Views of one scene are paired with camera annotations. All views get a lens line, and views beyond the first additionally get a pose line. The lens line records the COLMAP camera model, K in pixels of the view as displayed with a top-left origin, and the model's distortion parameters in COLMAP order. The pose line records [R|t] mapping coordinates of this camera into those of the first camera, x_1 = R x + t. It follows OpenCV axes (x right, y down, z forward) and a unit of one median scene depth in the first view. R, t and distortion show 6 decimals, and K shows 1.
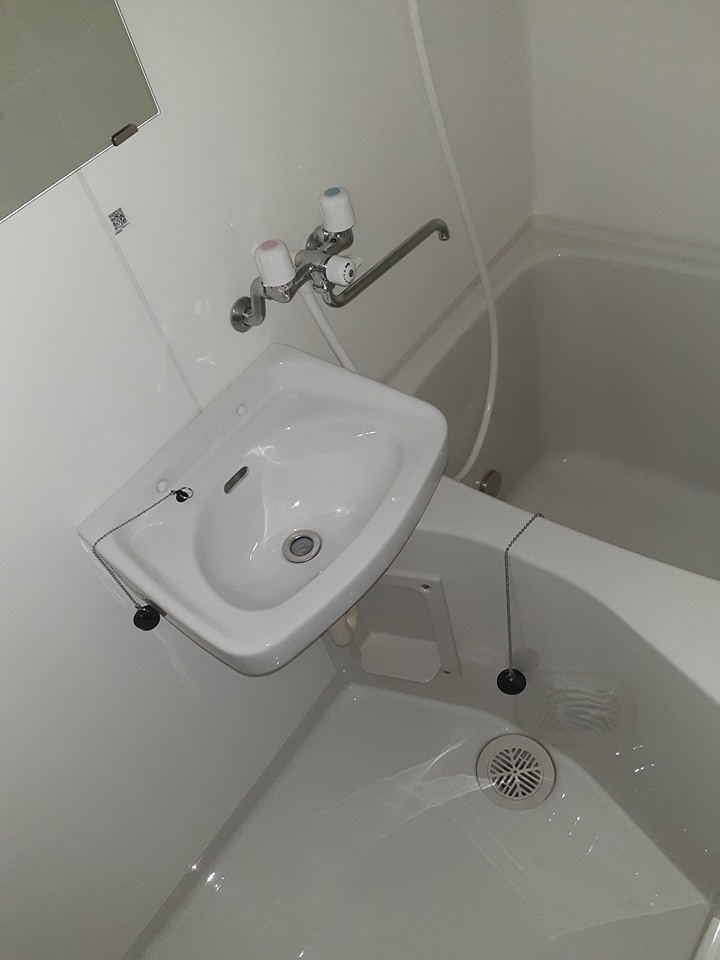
lens RADIAL K [[792.5, 0, 361.2], [0, 792.5, 478.8], [0, 0, 1]] dist [0.037201, -0.060405]
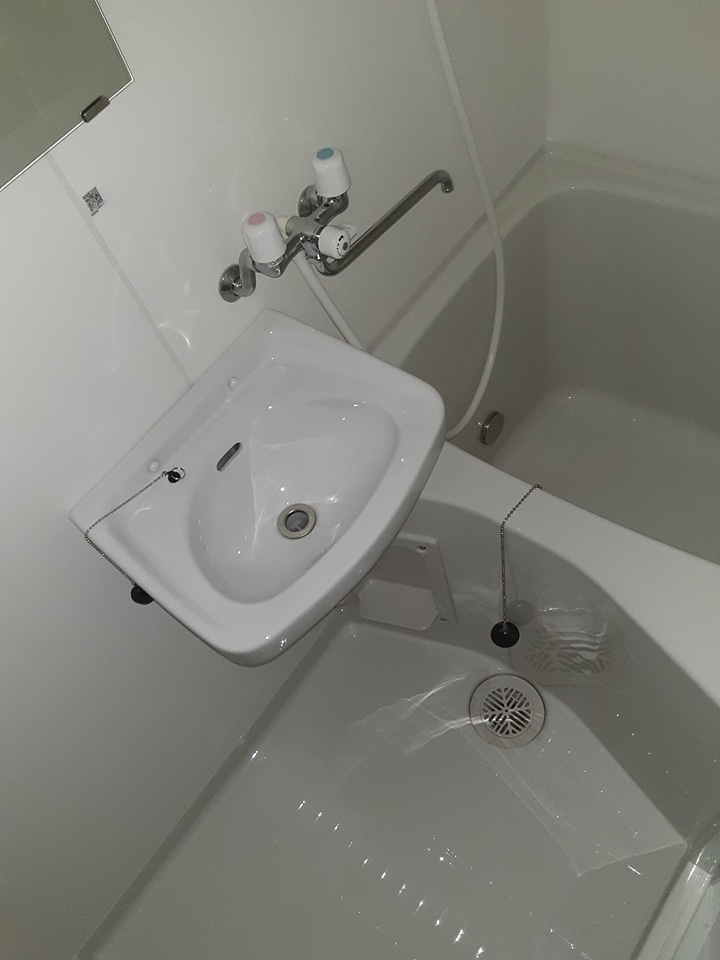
lens RADIAL K [[792.5, 0, 358.6], [0, 792.5, 485.4], [0, 0, 1]] dist [0.037201, -0.060405]
pose [[0.999905, 0.006233, -0.012296, 0.014909], [-0.004242, 0.987787, 0.155753, -0.114326], [0.013117, -0.155686, 0.987719, 0.024792]]
